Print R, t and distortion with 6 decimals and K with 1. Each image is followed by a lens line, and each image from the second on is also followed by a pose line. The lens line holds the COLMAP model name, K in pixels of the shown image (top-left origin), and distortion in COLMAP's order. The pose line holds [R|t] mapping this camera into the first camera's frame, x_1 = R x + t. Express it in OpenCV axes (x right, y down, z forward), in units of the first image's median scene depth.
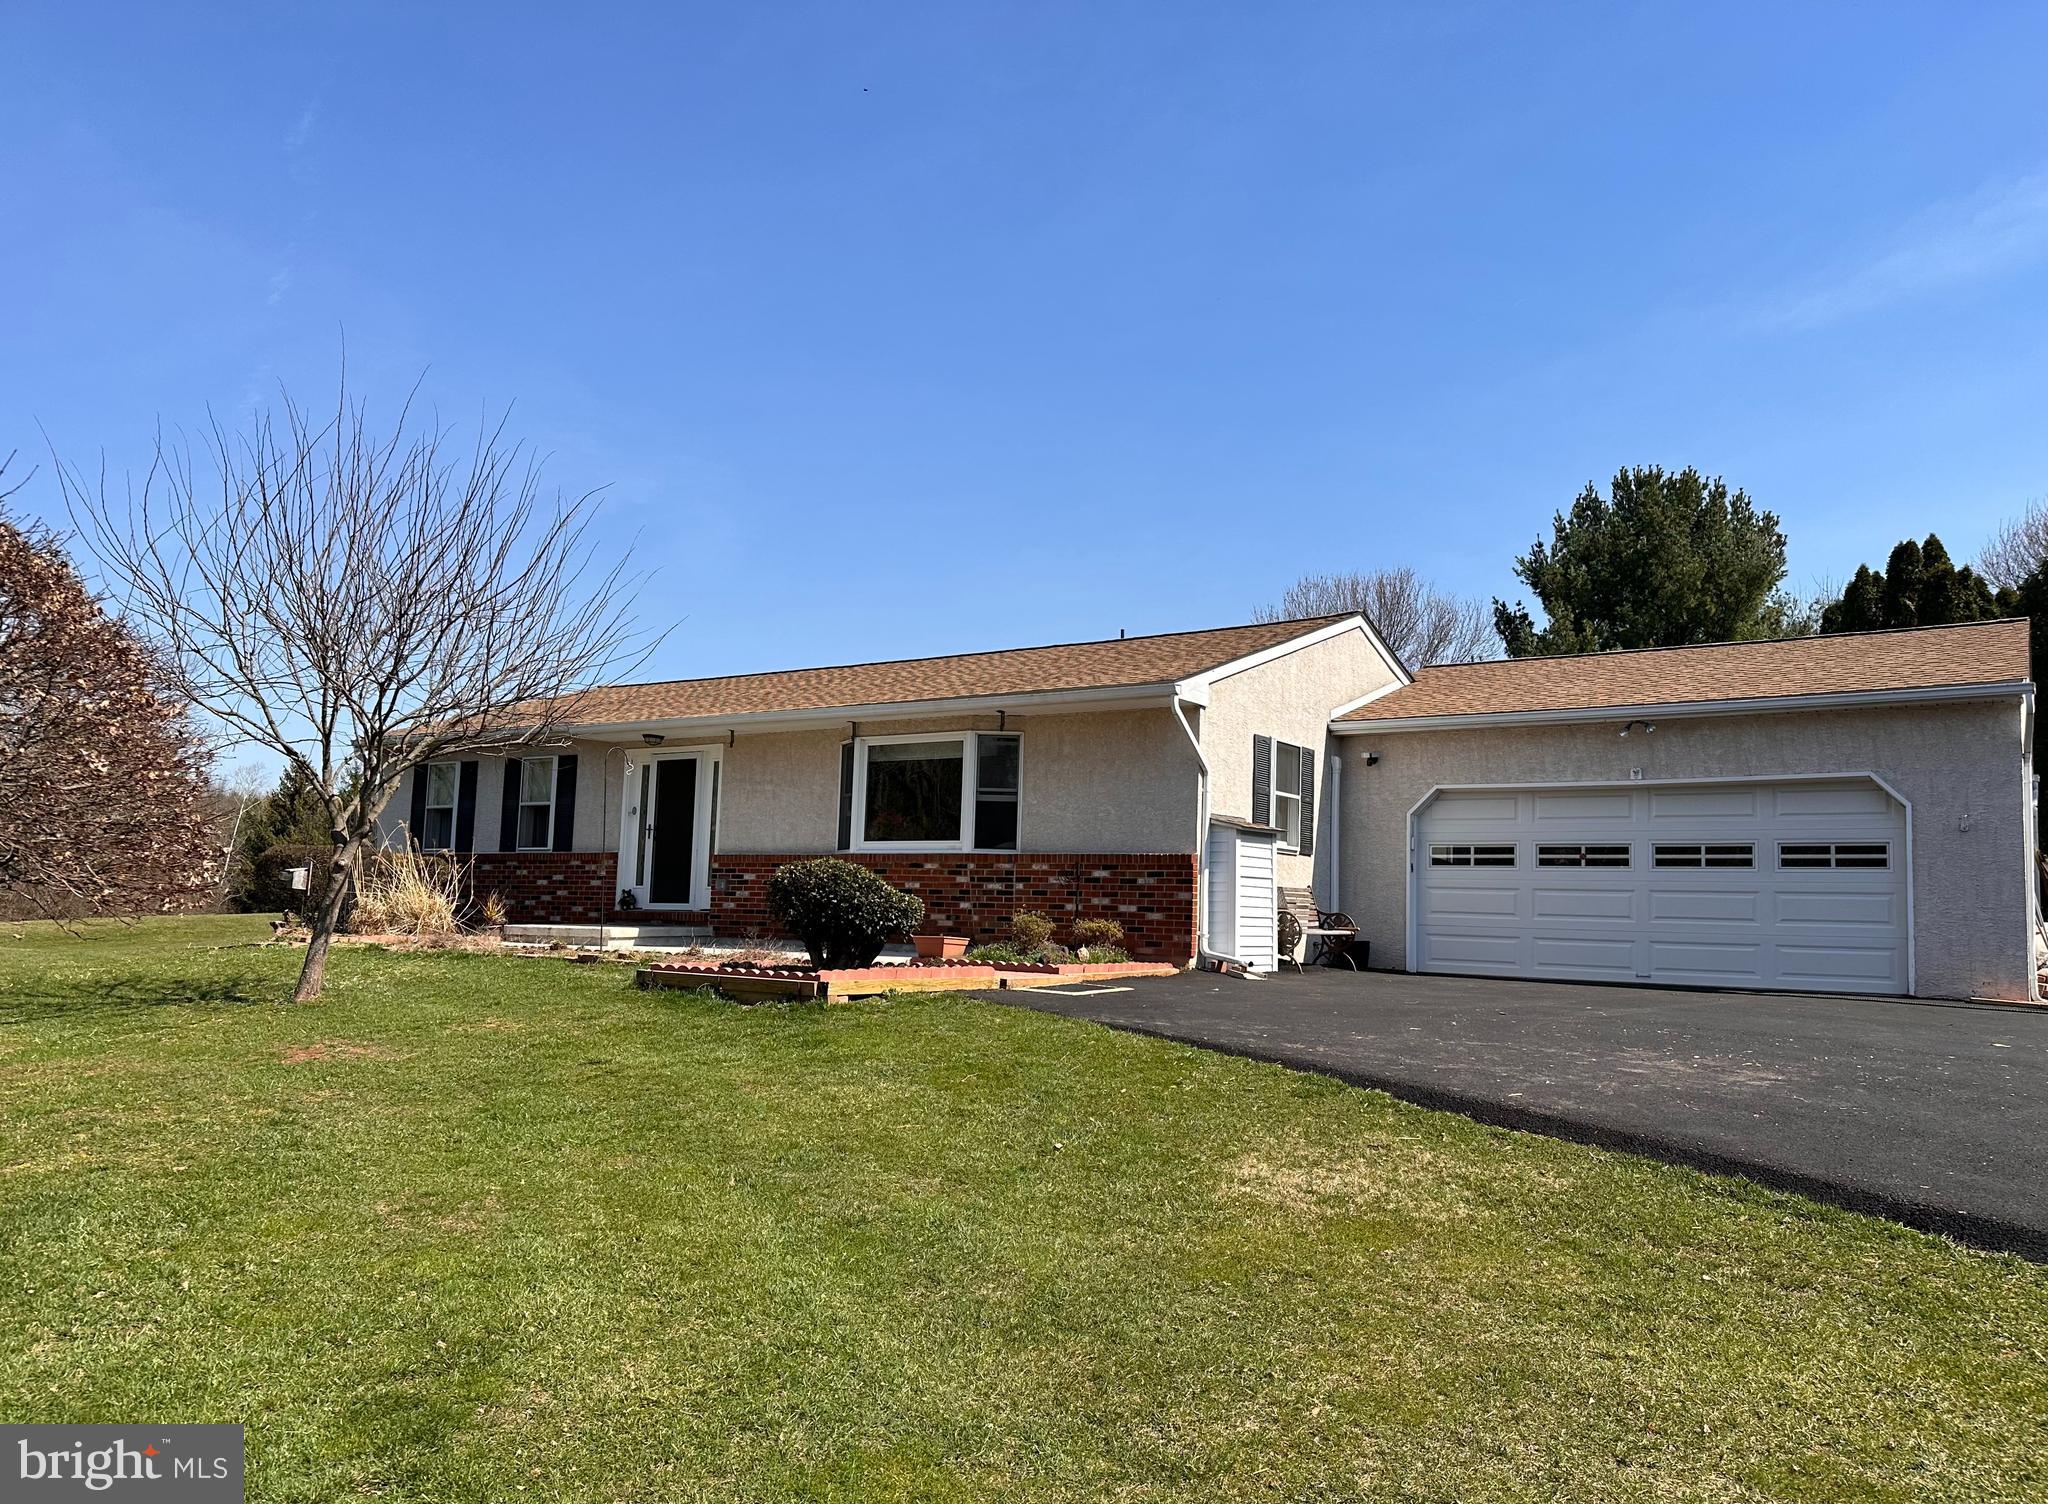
lens RADIAL K [[1537.4, 0, 1024.0], [0, 1537.4, 752.0], [0, 0, 1]] dist [0.002051, -0.000270]
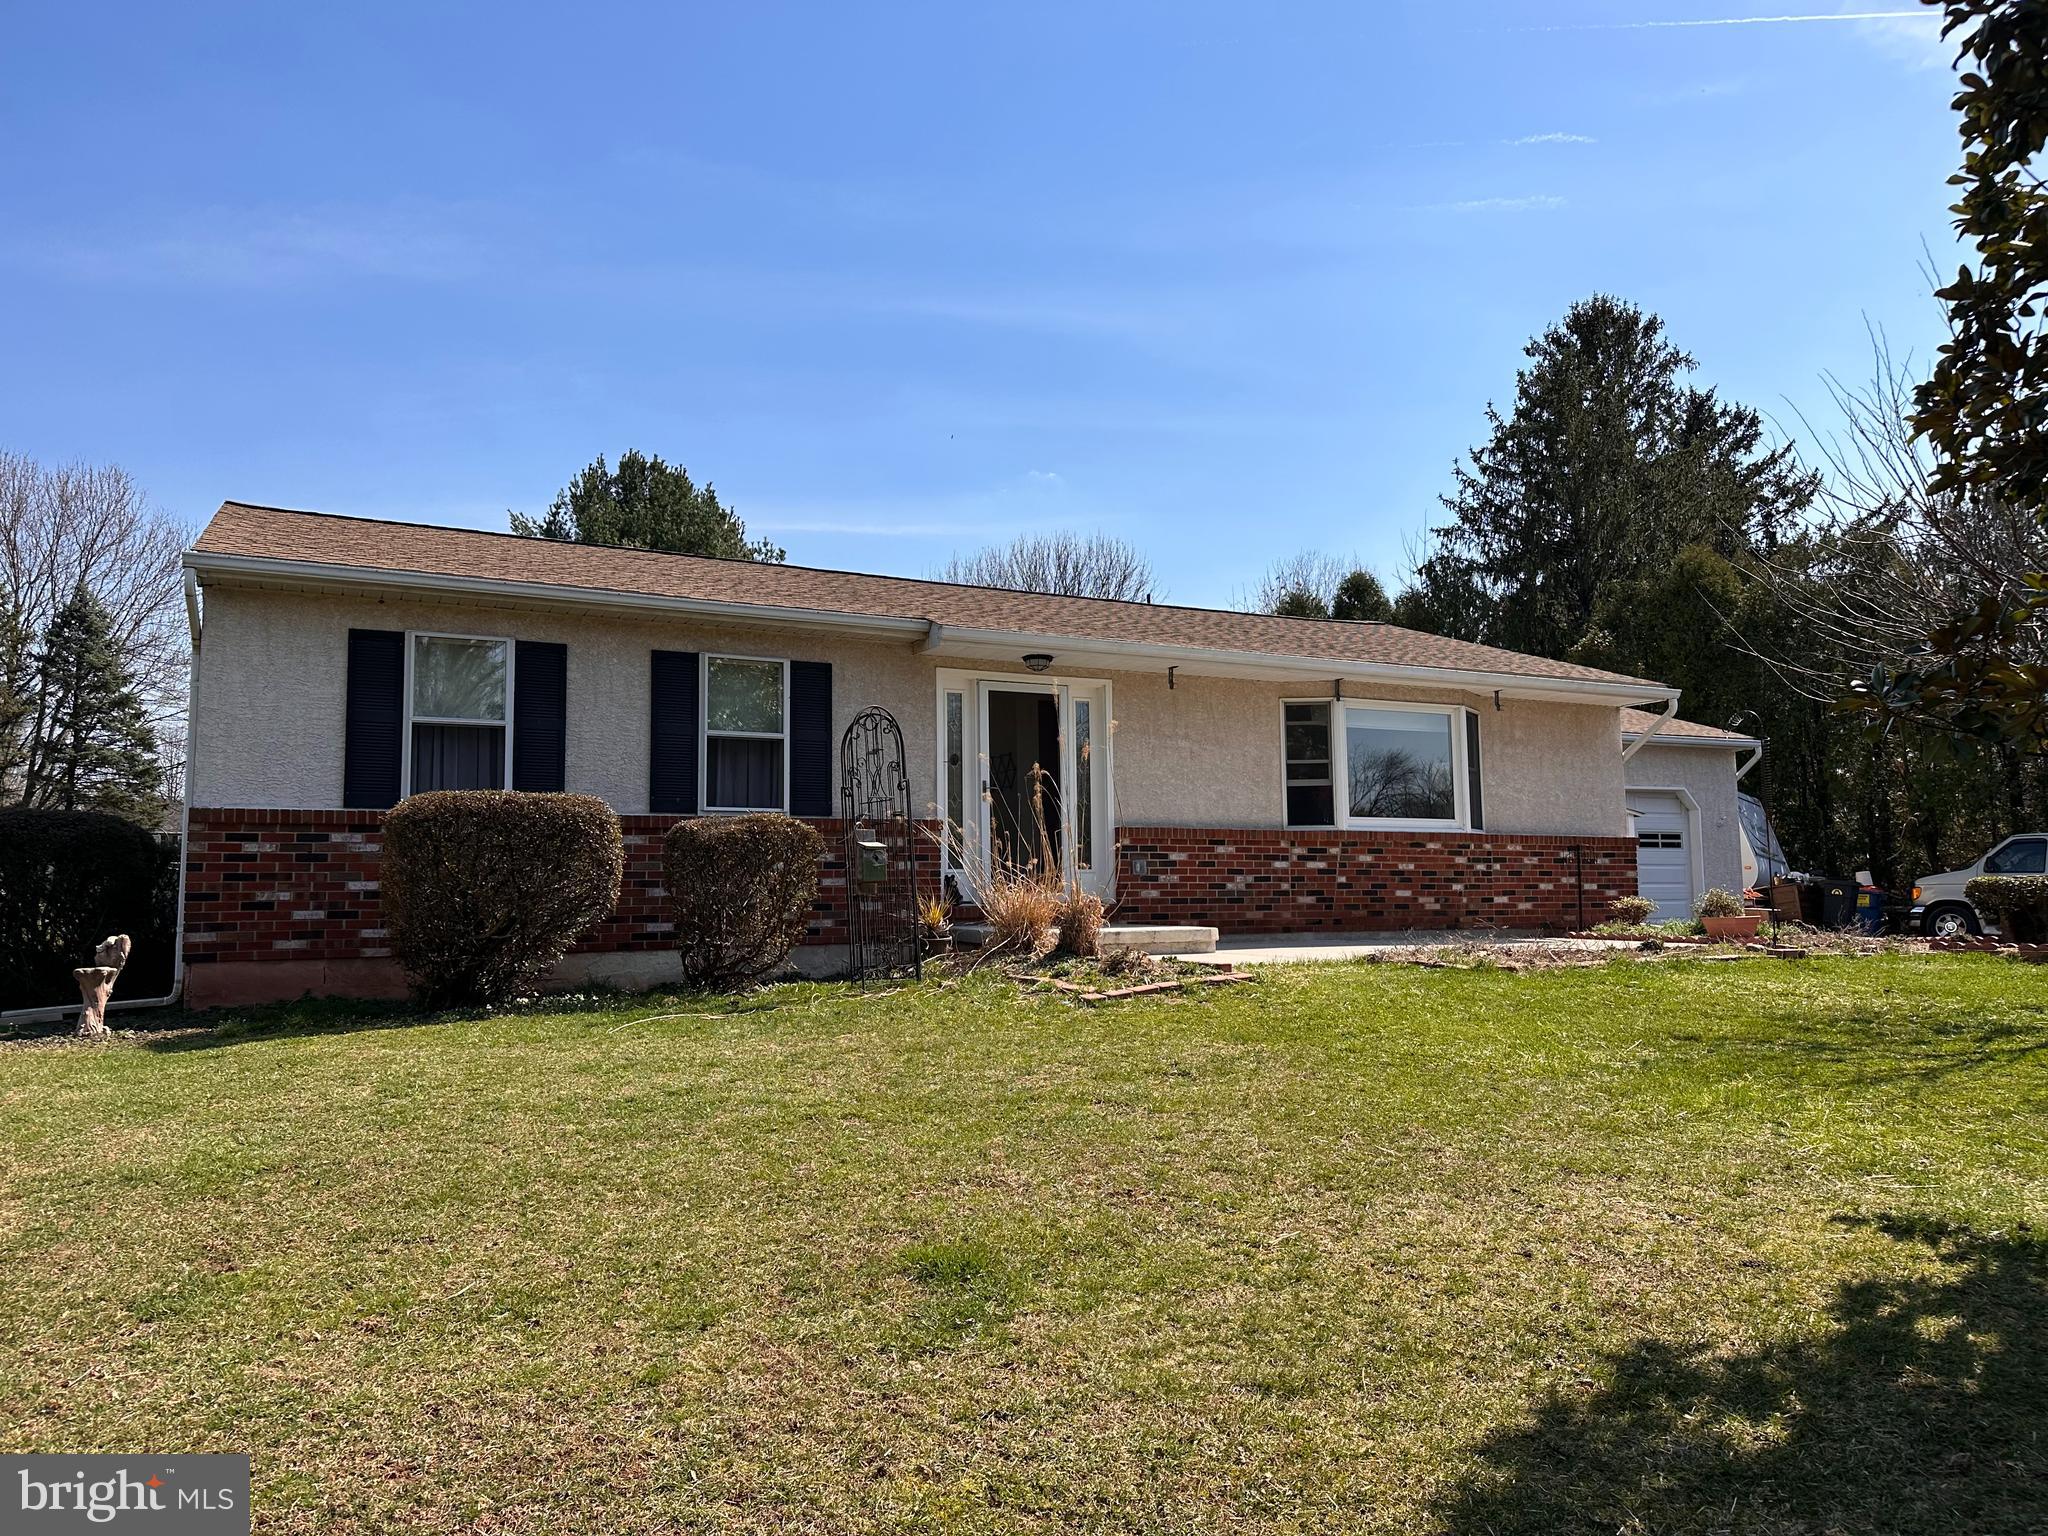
lens RADIAL K [[1445.2, 0, 1024.0], [0, 1445.2, 768.0], [0, 0, 1]] dist [0.093340, -0.000402]
pose [[0.461462, 0.046159, 0.885959, -0.967132], [-0.076987, 0.996962, -0.011842, 0.056663], [-0.883813, -0.062743, 0.463613, 0.813594]]
